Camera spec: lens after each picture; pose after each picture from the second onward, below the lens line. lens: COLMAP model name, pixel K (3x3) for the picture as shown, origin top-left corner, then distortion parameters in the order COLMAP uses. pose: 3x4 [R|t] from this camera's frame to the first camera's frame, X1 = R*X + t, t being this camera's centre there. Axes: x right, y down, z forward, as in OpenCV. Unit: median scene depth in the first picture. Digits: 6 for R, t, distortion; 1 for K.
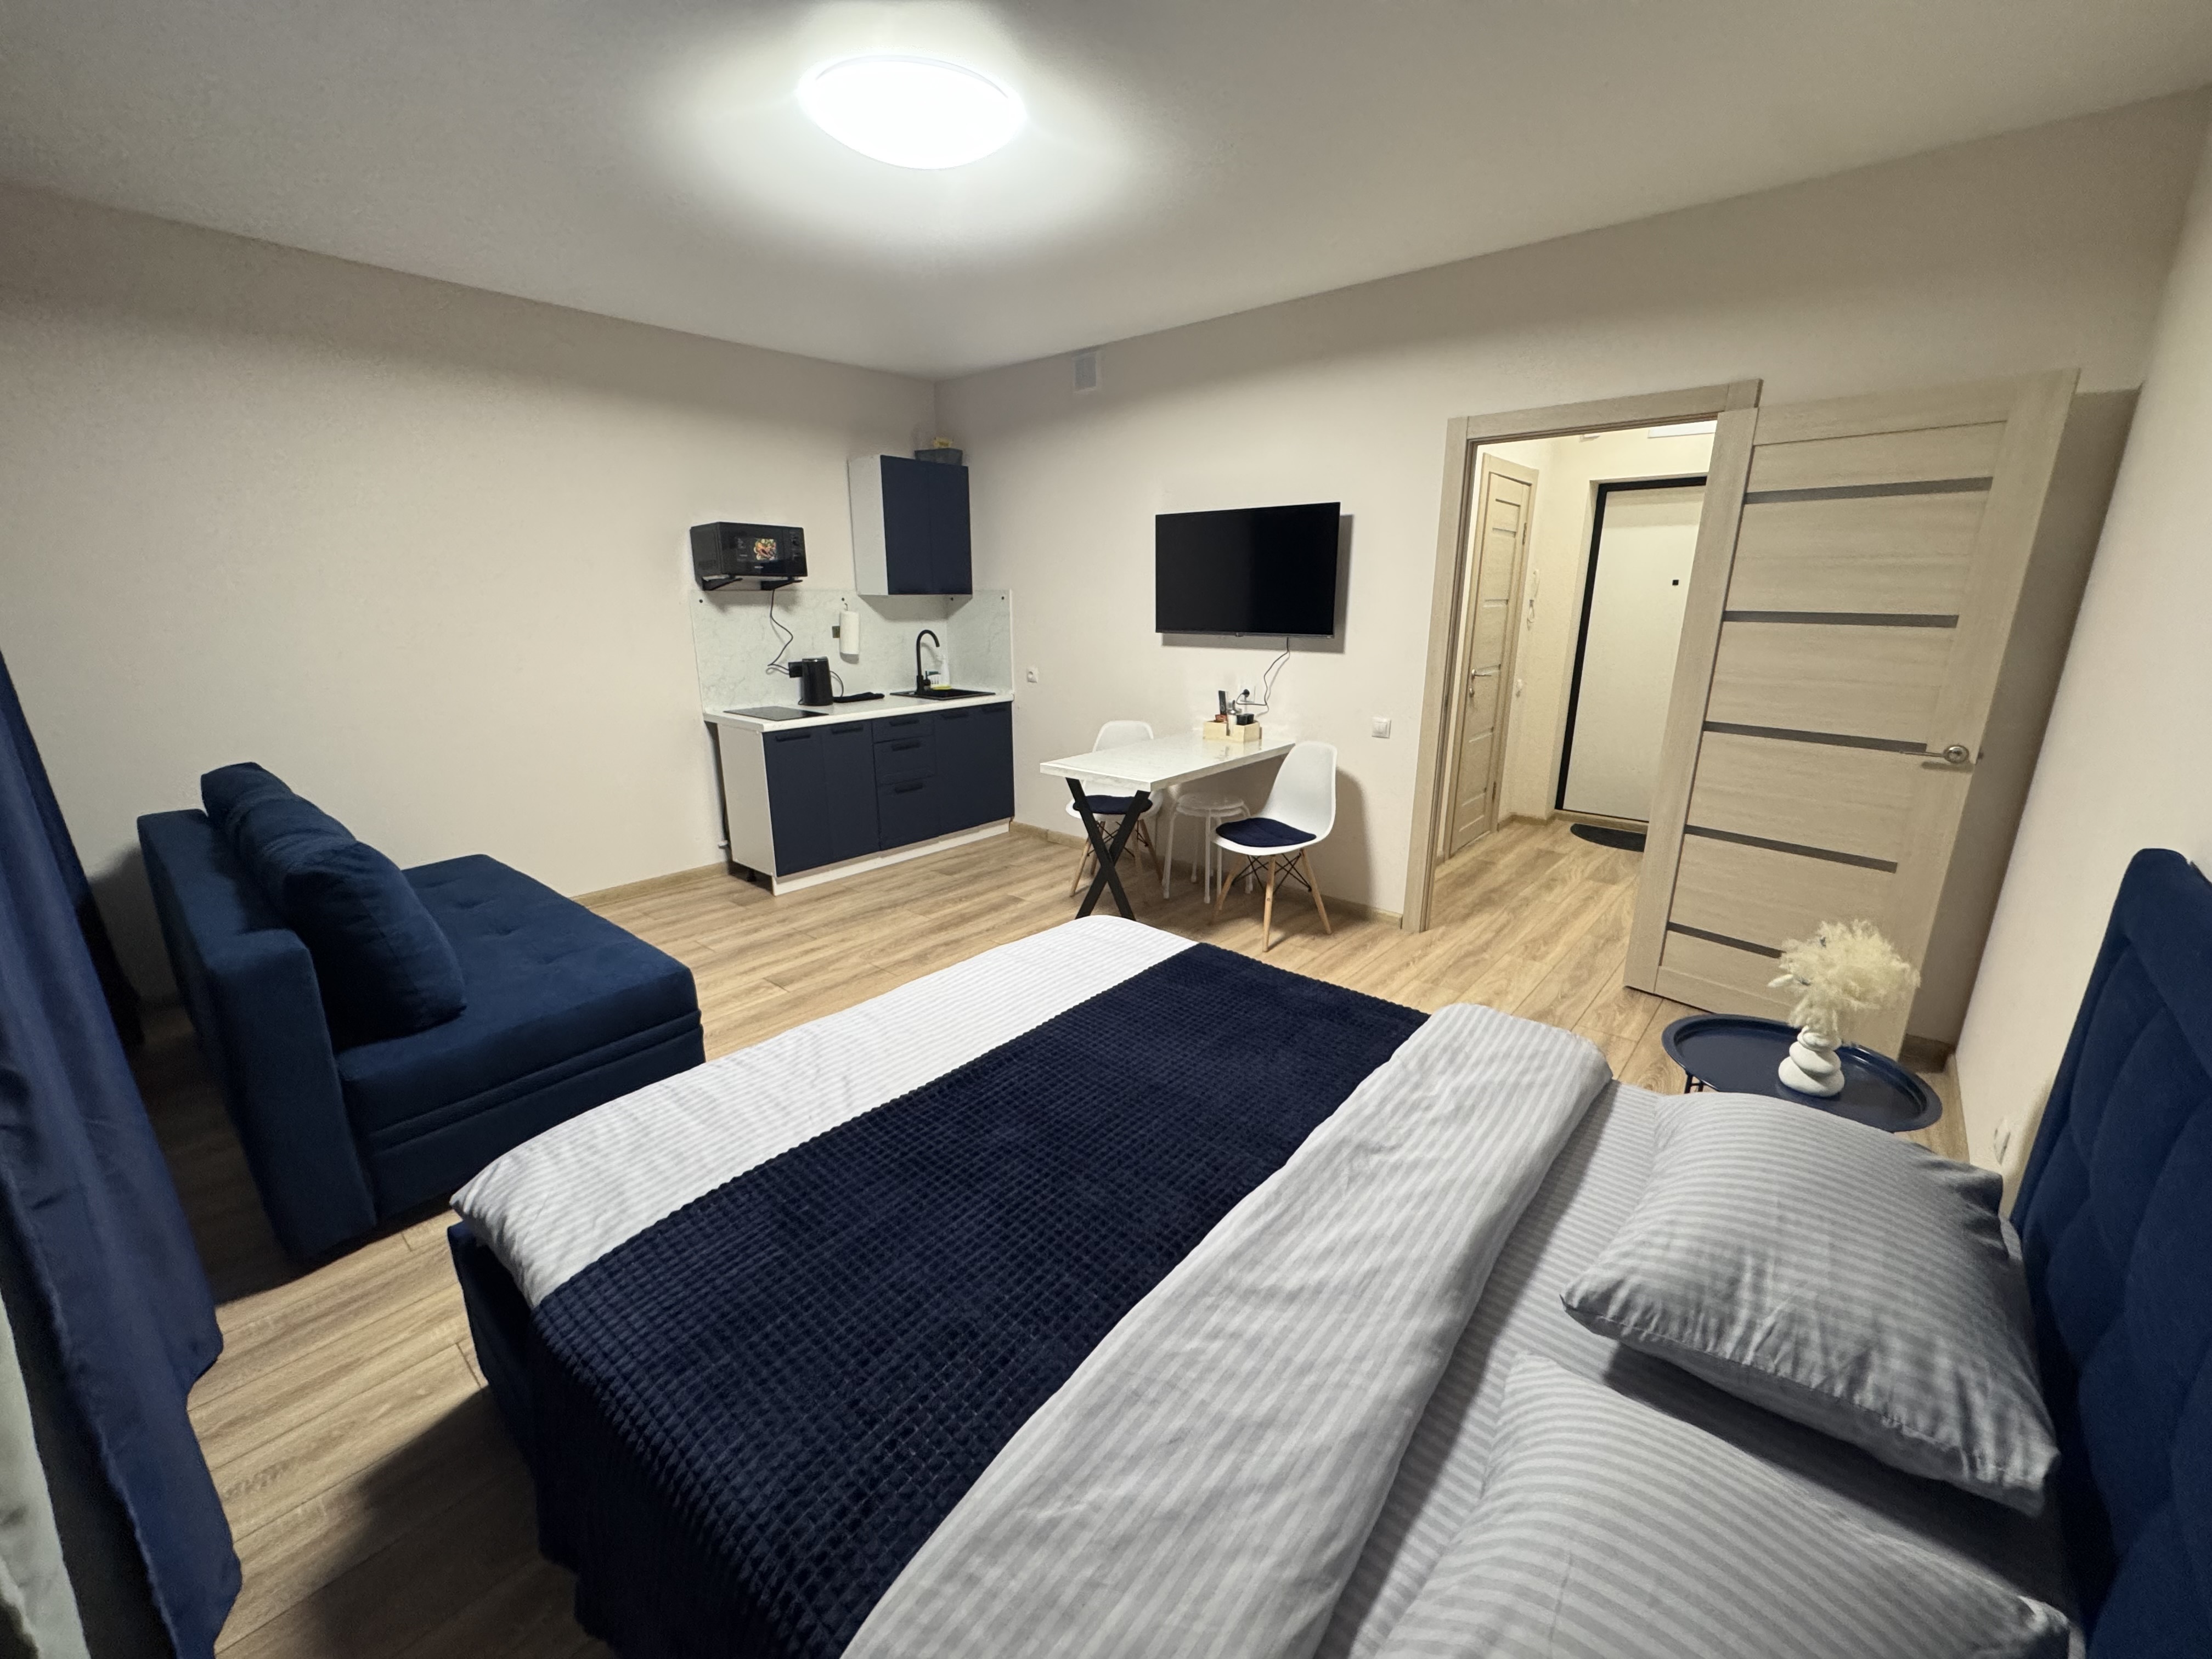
lens RADIAL K [[880.8, 0, 1106.0], [0, 880.8, 829.5], [0, 0, 1]] dist [-0.000311, -0.003260]
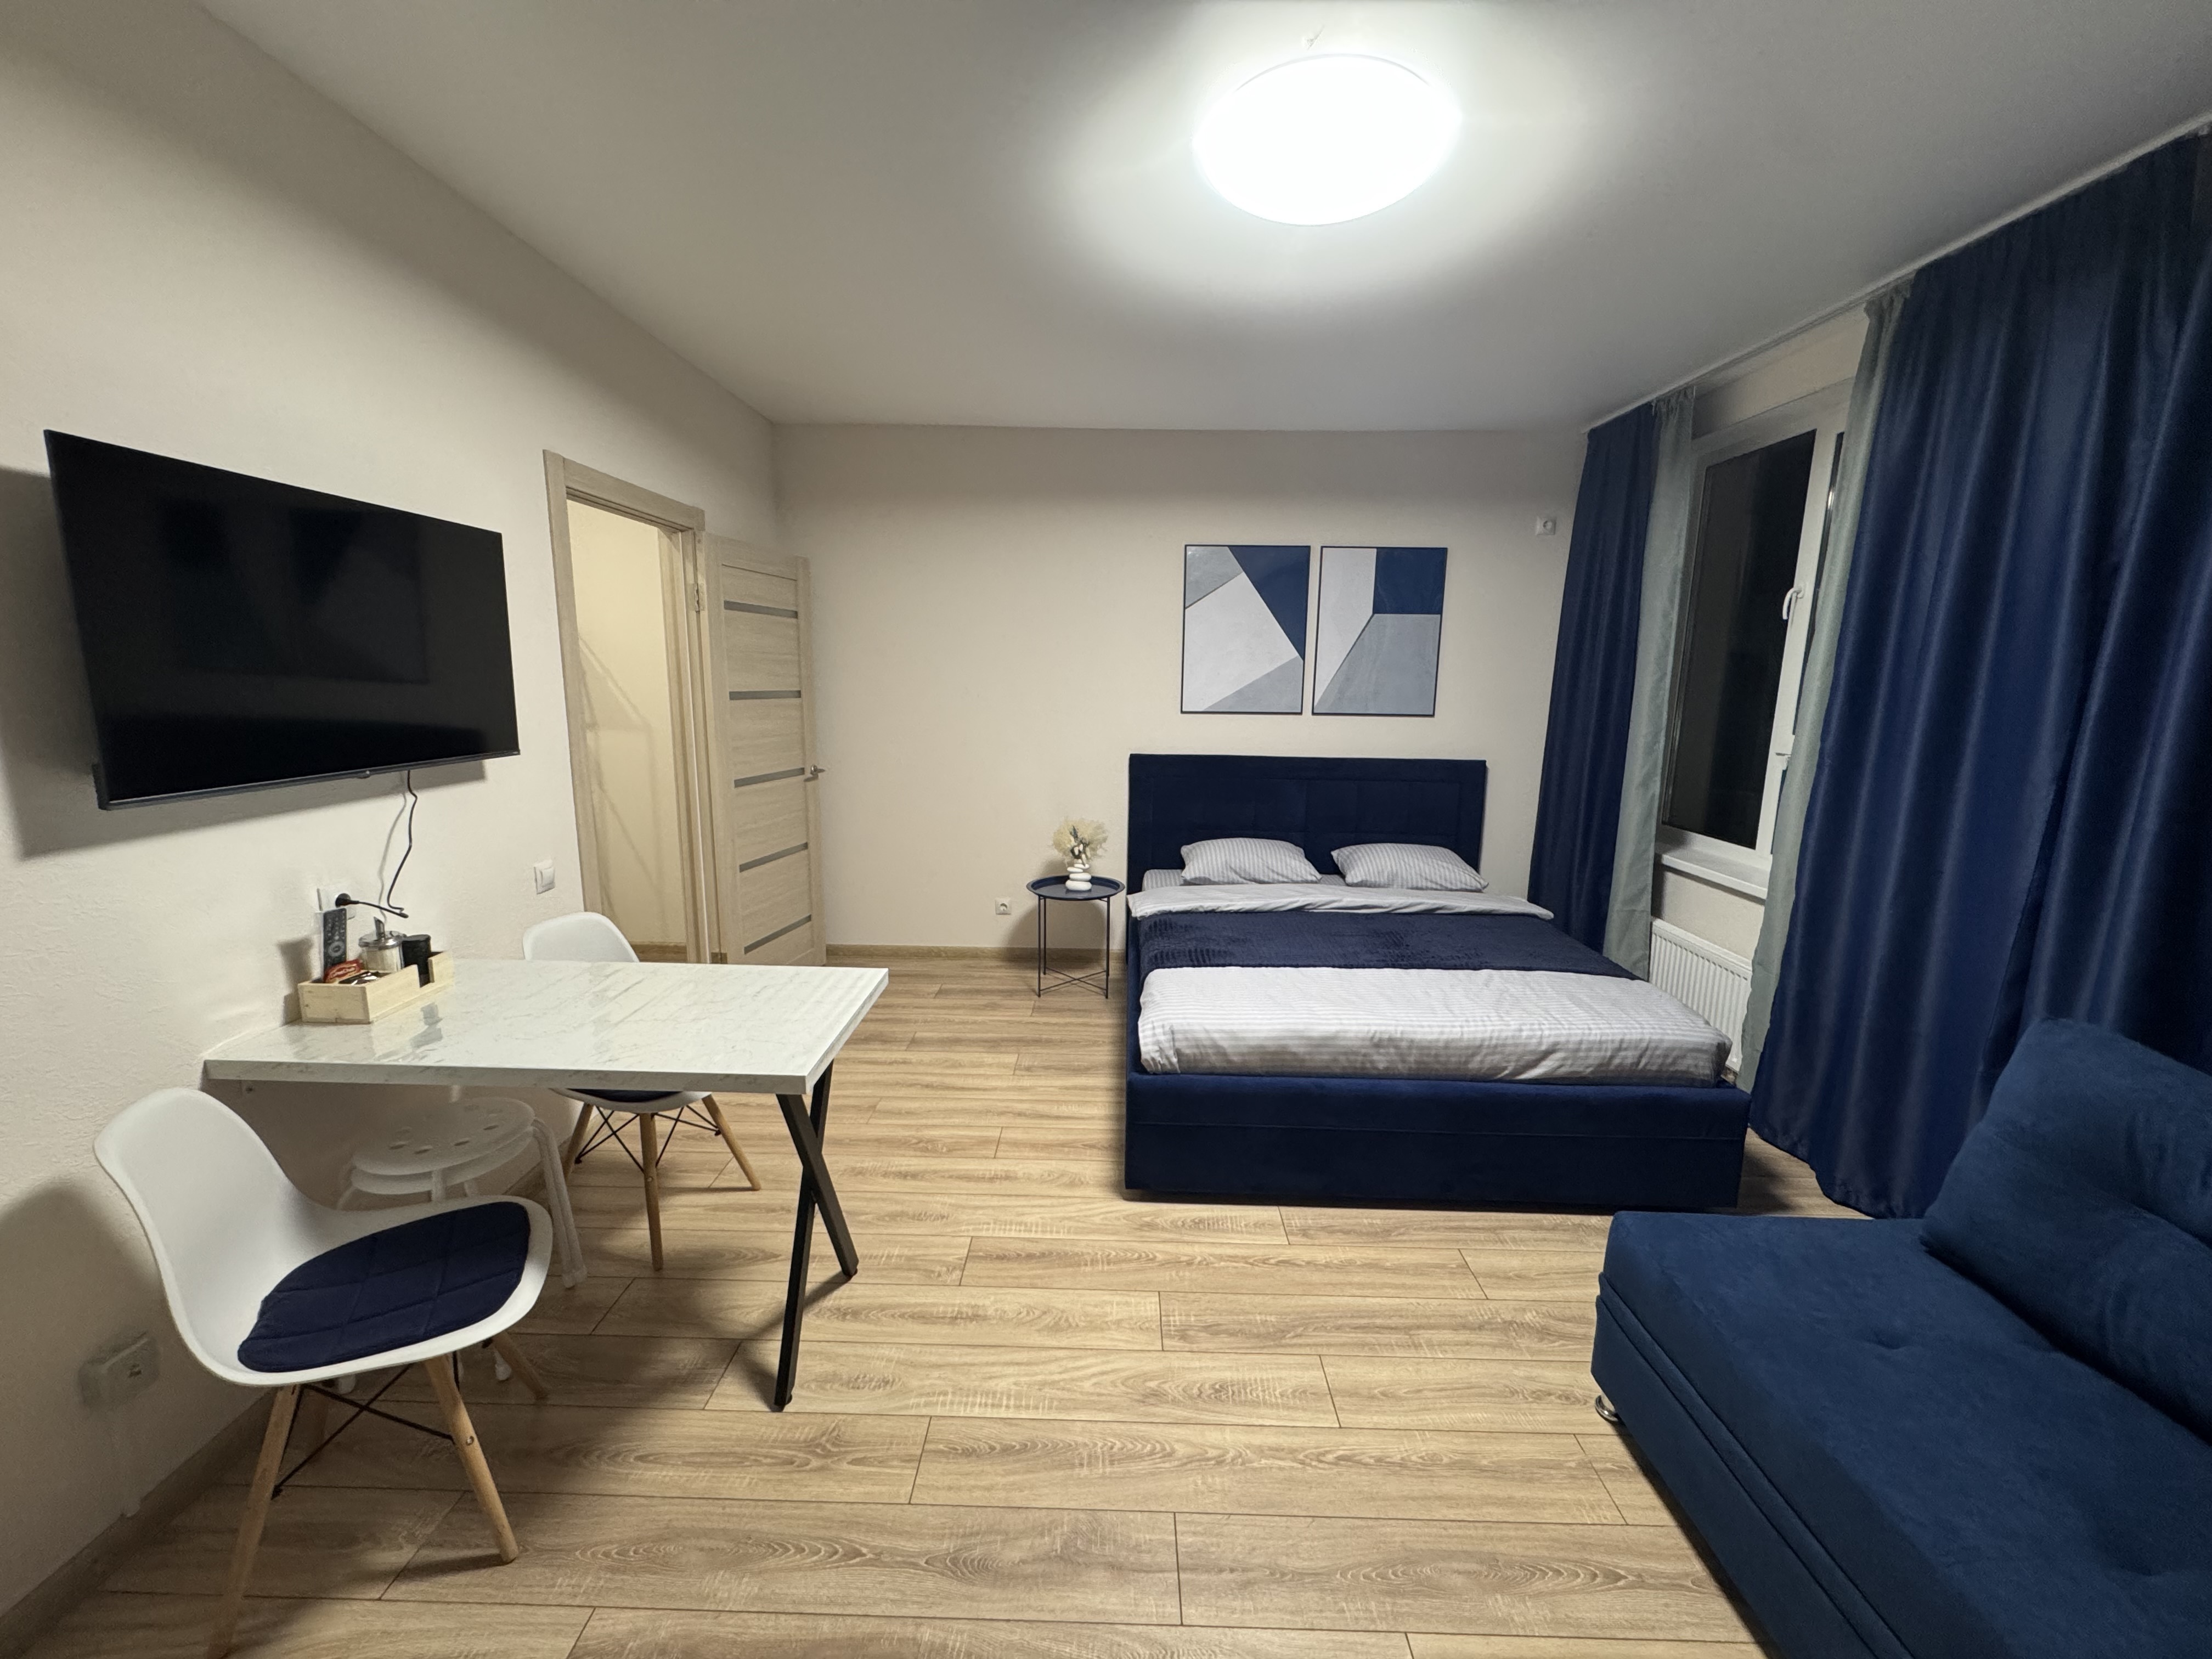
lens RADIAL K [[880.8, 0, 1106.0], [0, 880.8, 829.5], [0, 0, 1]] dist [-0.000311, -0.003260]
pose [[-0.641361, -0.139572, 0.754438, -0.417563], [0.189467, 0.924048, 0.332020, -0.262644], [-0.743477, 0.355885, -0.566204, 0.948637]]
